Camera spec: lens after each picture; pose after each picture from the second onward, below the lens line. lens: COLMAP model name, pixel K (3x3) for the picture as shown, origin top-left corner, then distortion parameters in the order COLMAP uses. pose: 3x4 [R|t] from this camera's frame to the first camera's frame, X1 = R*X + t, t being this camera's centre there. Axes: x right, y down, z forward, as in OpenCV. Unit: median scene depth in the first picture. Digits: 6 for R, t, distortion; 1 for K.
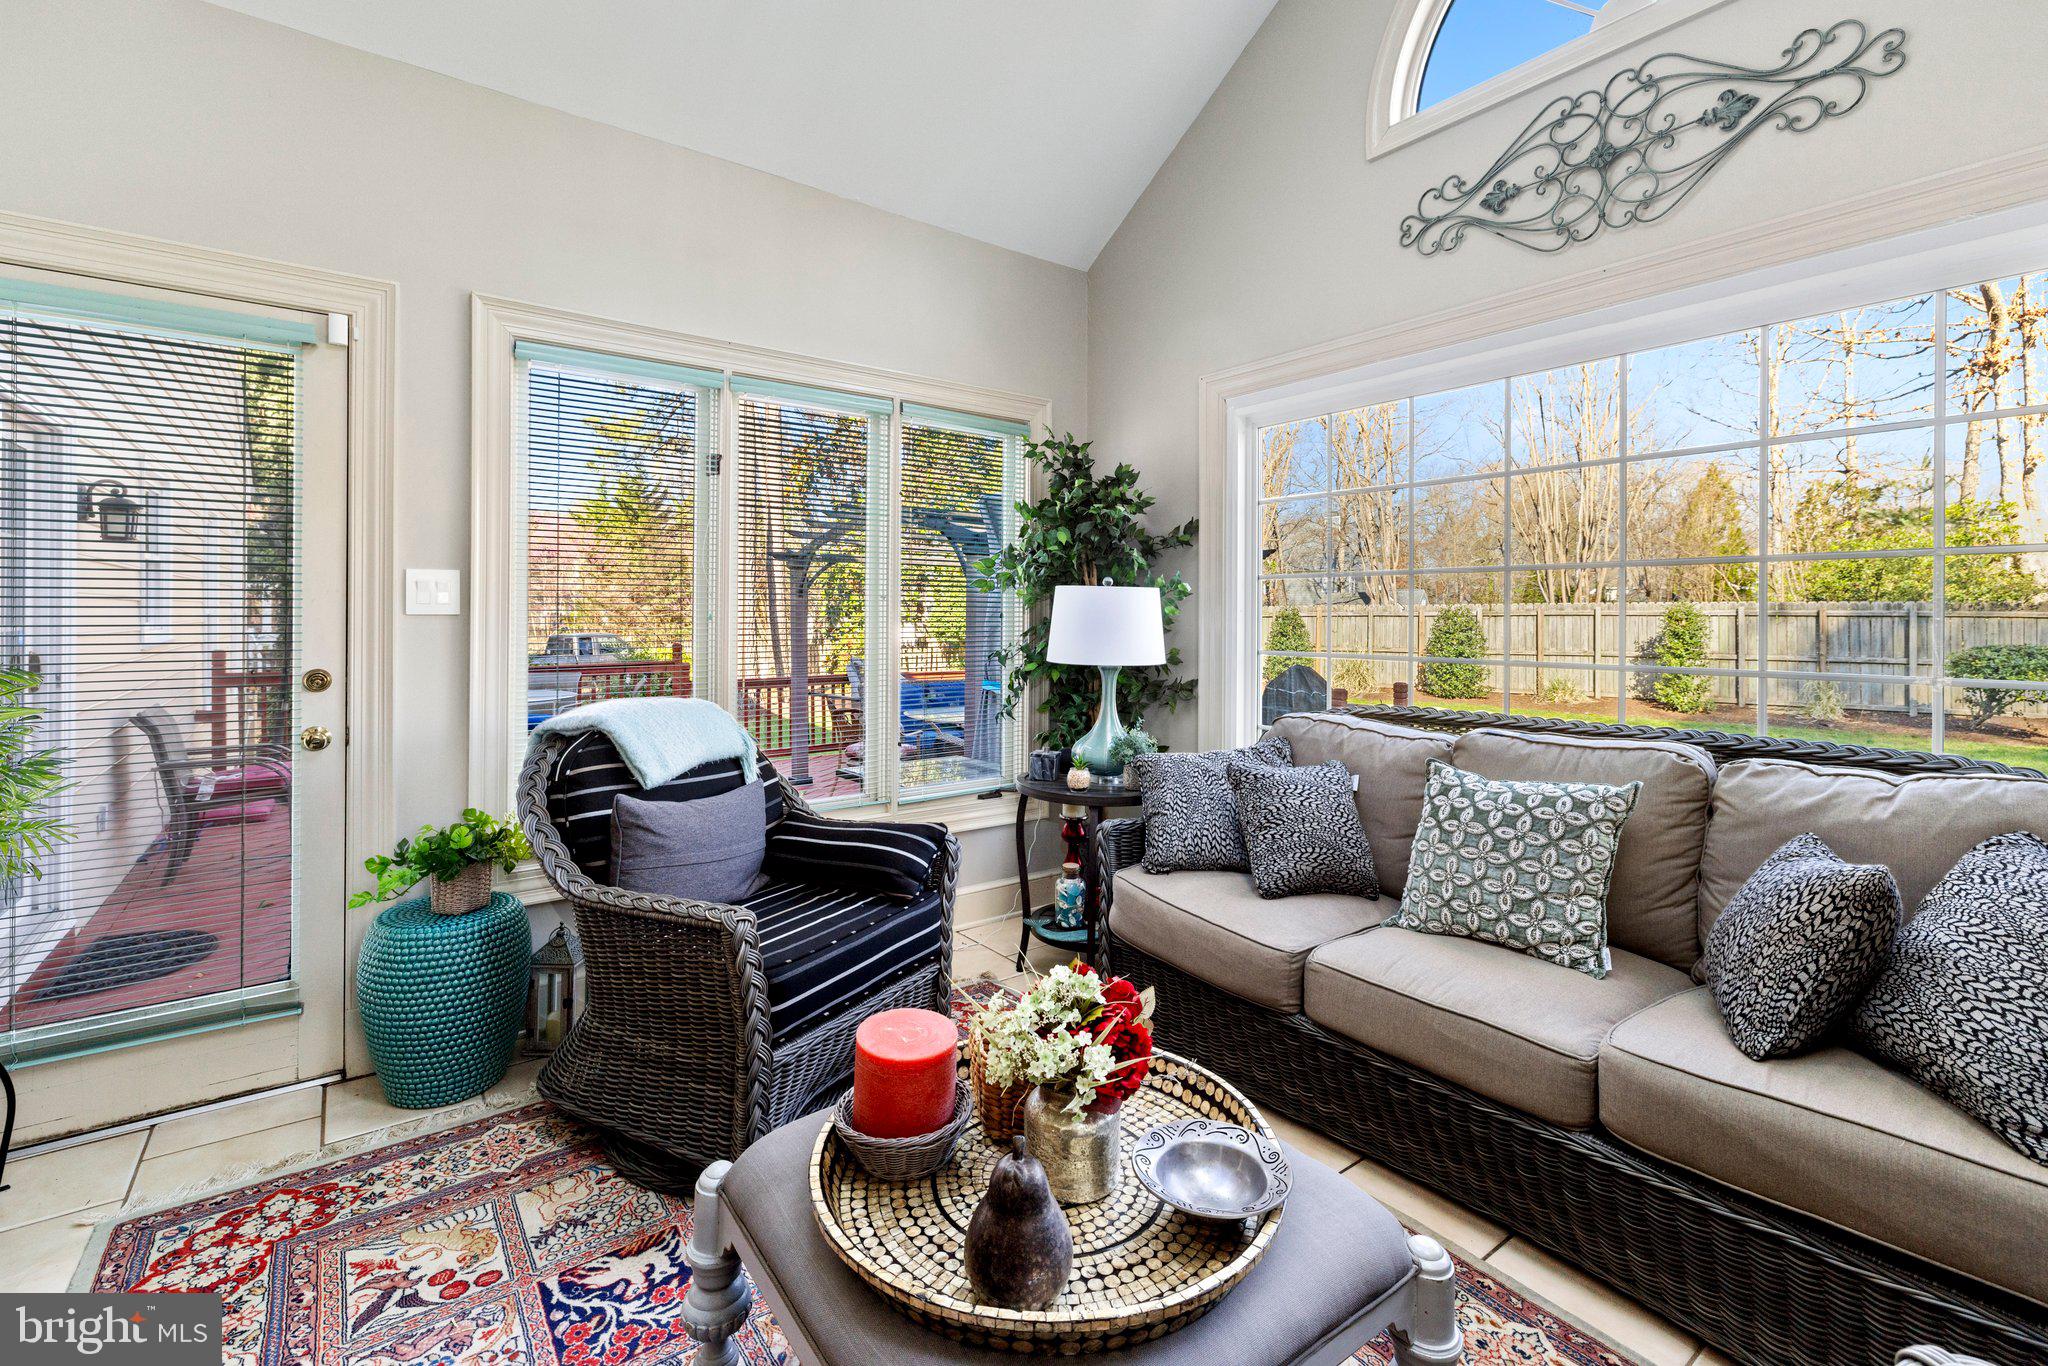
lens RADIAL K [[889.8, 0, 1036.1], [0, 889.8, 617.2], [0, 0, 1]] dist [-0.001851, 0.000343]
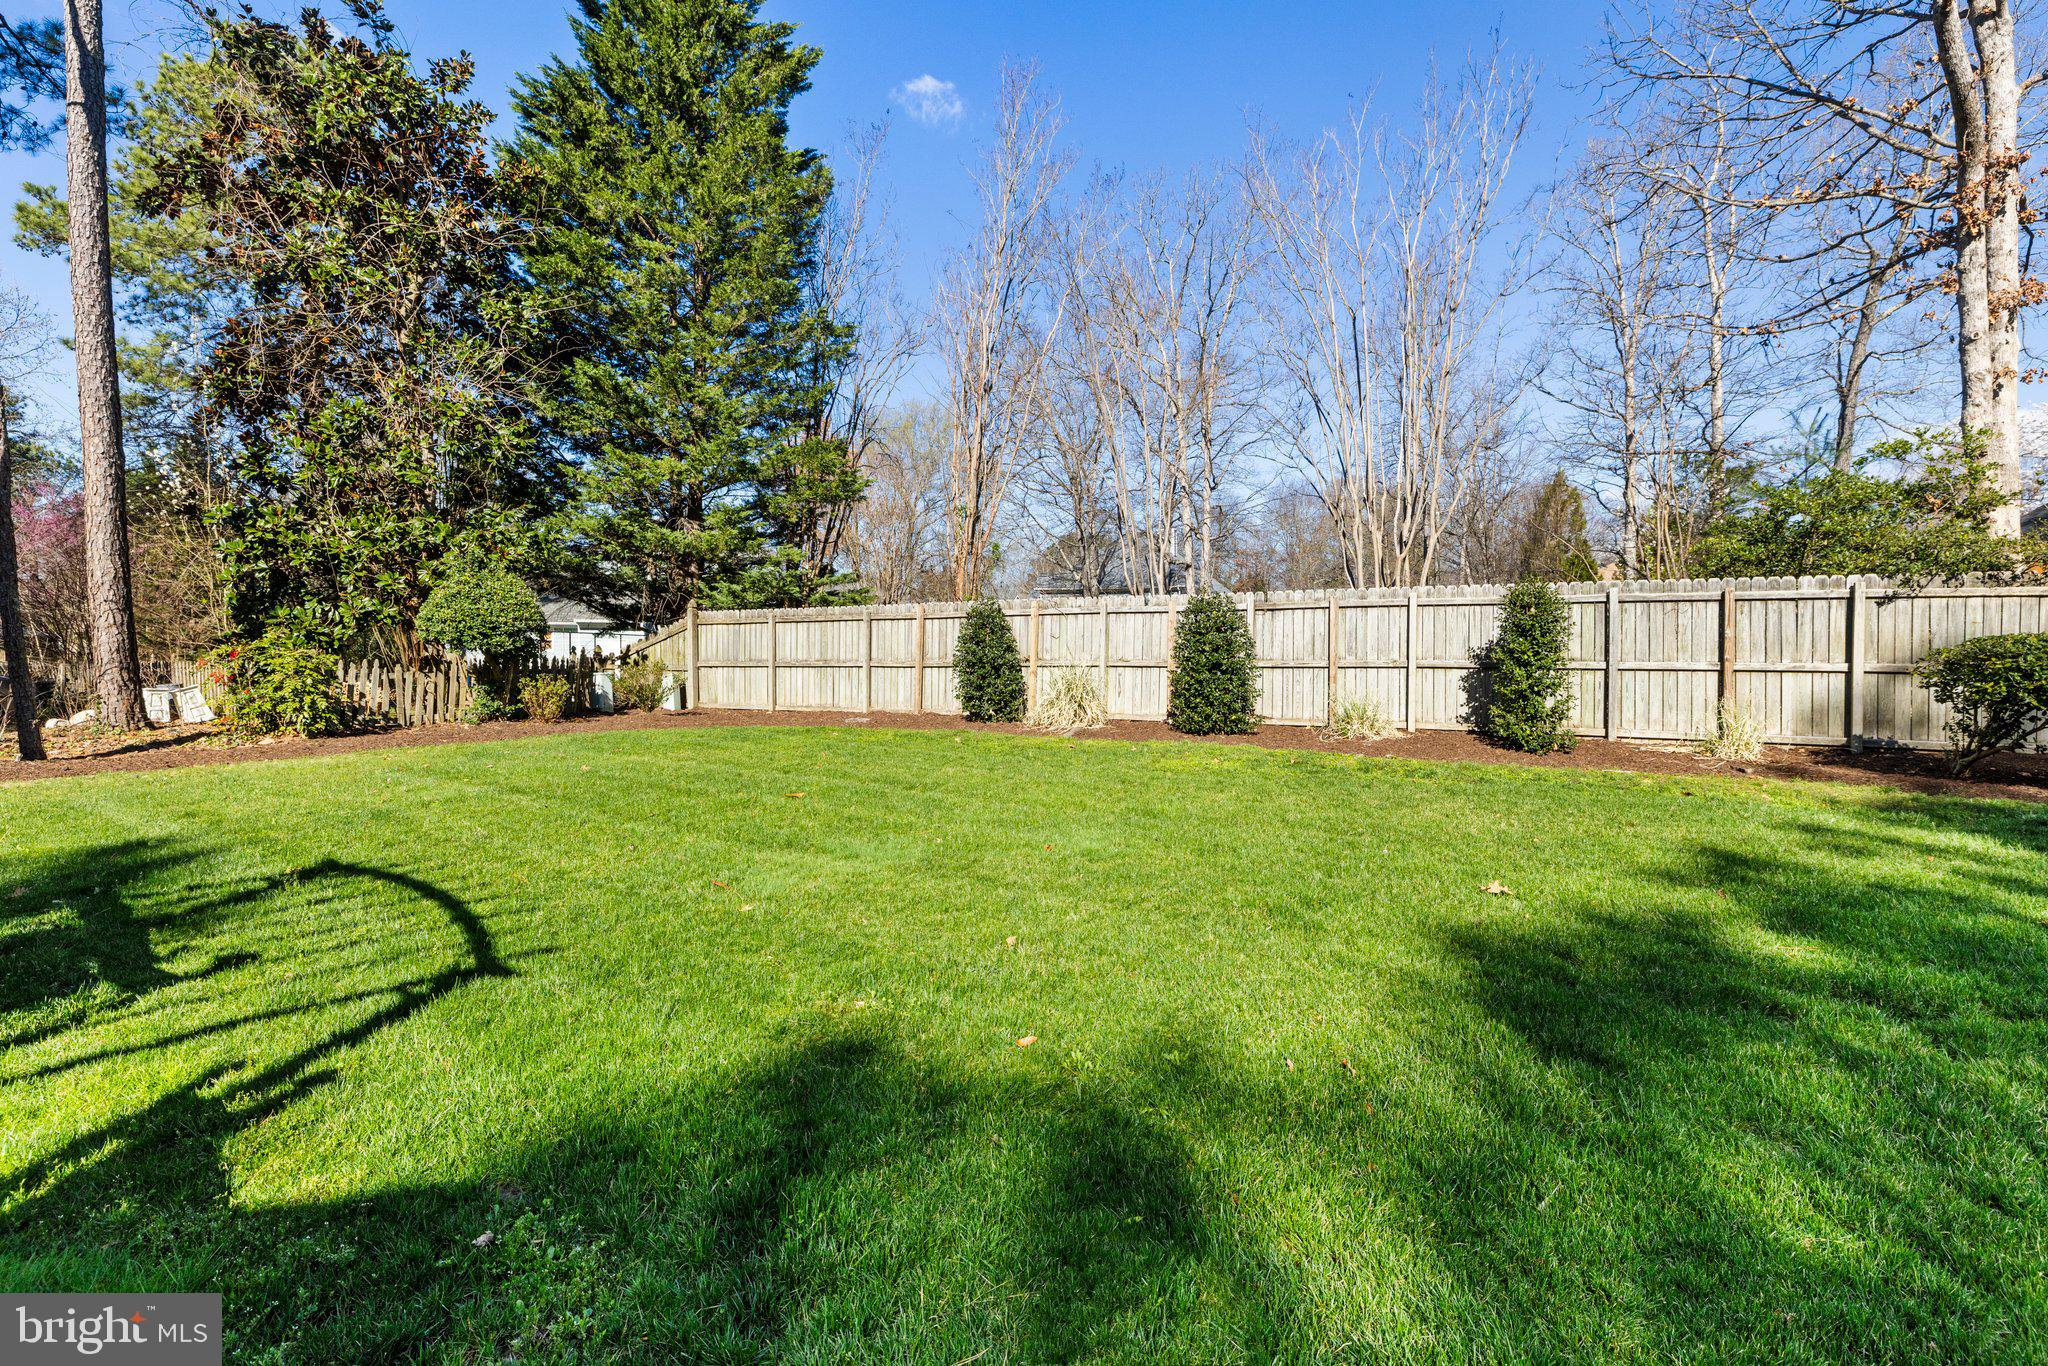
lens RADIAL K [[975.6, 0, 1010.0], [0, 975.6, 682.2], [0, 0, 1]] dist [-0.000599, -0.000531]
pose [[0.988599, -0.001638, 0.150563, 1.633038], [-0.002701, 0.999587, 0.028613, 0.249490], [-0.150548, -0.028693, 0.988186, 2.358741]]
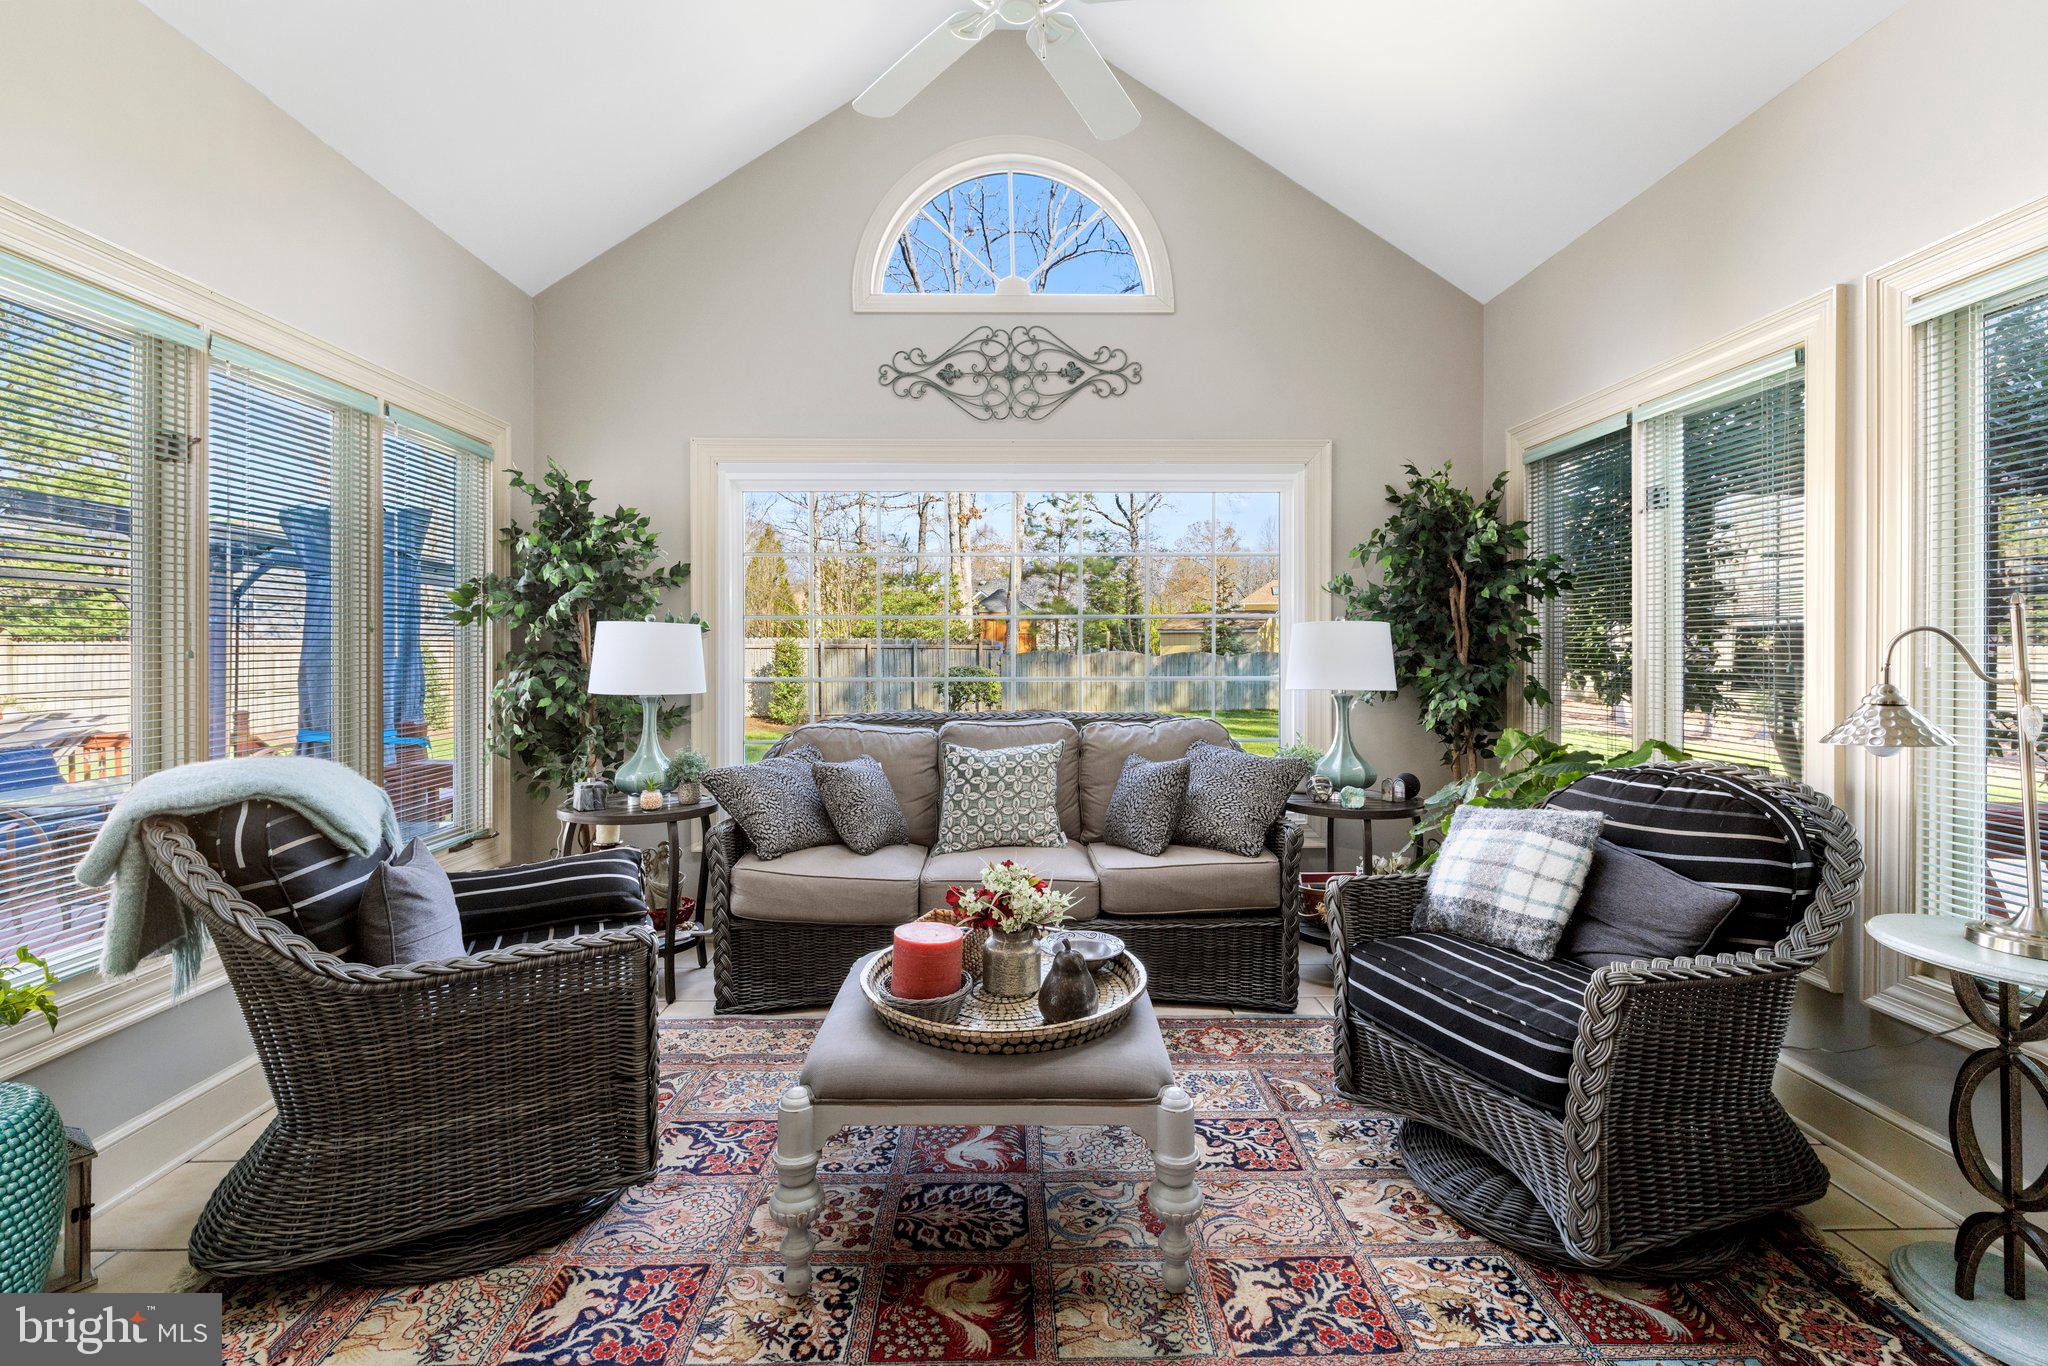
lens RADIAL K [[889.8, 0, 1004.1], [0, 889.8, 651.9], [0, 0, 1]] dist [-0.001851, 0.000343]
pose [[0.598902, -0.007135, 0.800790, -0.632799], [0.005948, 0.999972, 0.004461, -0.001413], [-0.800800, 0.002091, 0.598928, 0.008687]]
